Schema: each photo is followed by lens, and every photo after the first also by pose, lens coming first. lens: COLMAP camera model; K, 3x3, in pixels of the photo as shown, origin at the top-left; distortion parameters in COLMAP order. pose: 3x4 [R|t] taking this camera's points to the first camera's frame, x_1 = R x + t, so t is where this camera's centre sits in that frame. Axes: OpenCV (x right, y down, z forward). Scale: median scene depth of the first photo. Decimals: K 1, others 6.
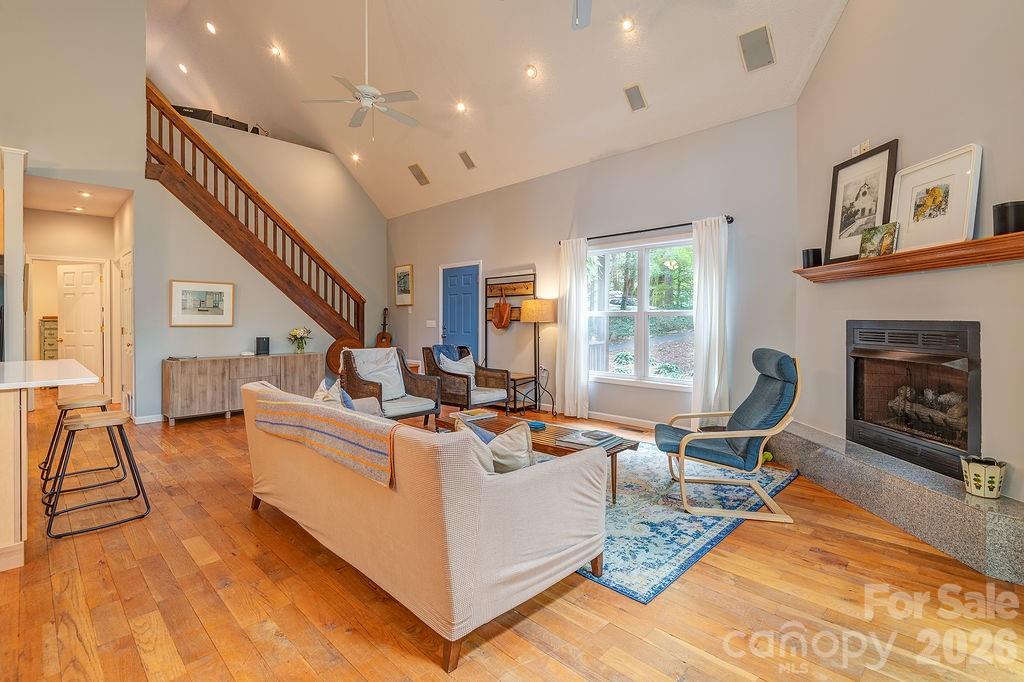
lens RADIAL K [[490.0, 0, 514.1], [0, 490.0, 315.9], [0, 0, 1]] dist [0.012167, -0.006251]
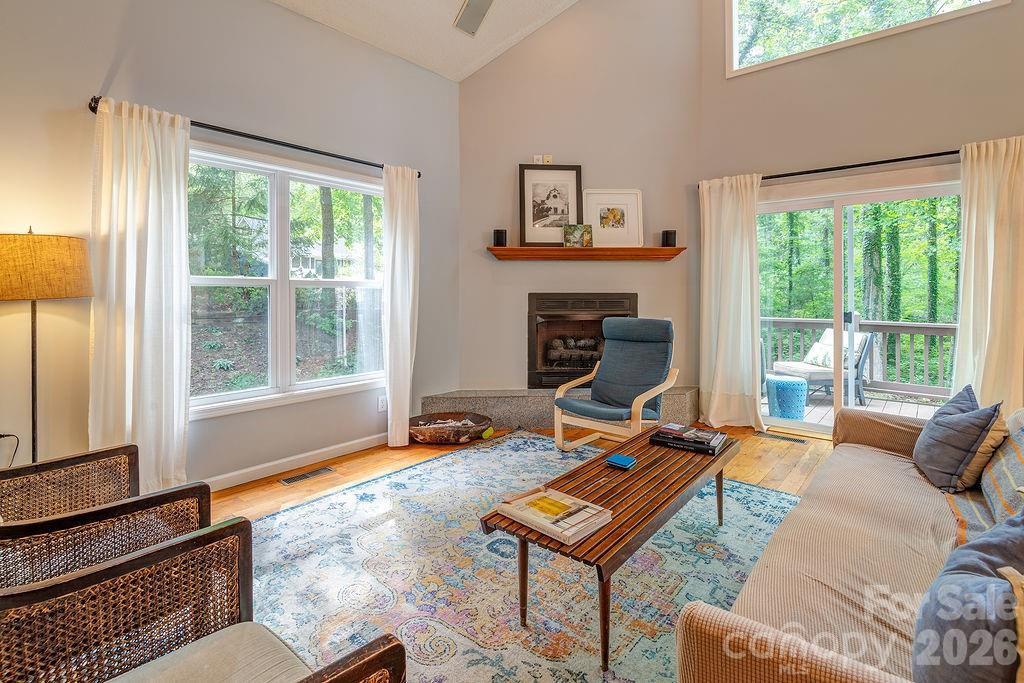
lens RADIAL K [[490.0, 0, 500.2], [0, 490.0, 296.4], [0, 0, 1]] dist [0.012167, -0.006251]
pose [[-0.069268, -0.002618, 0.997595, -0.594980], [-0.002742, 0.999993, 0.002434, 0.015167], [-0.997594, -0.002567, -0.069274, 1.268449]]
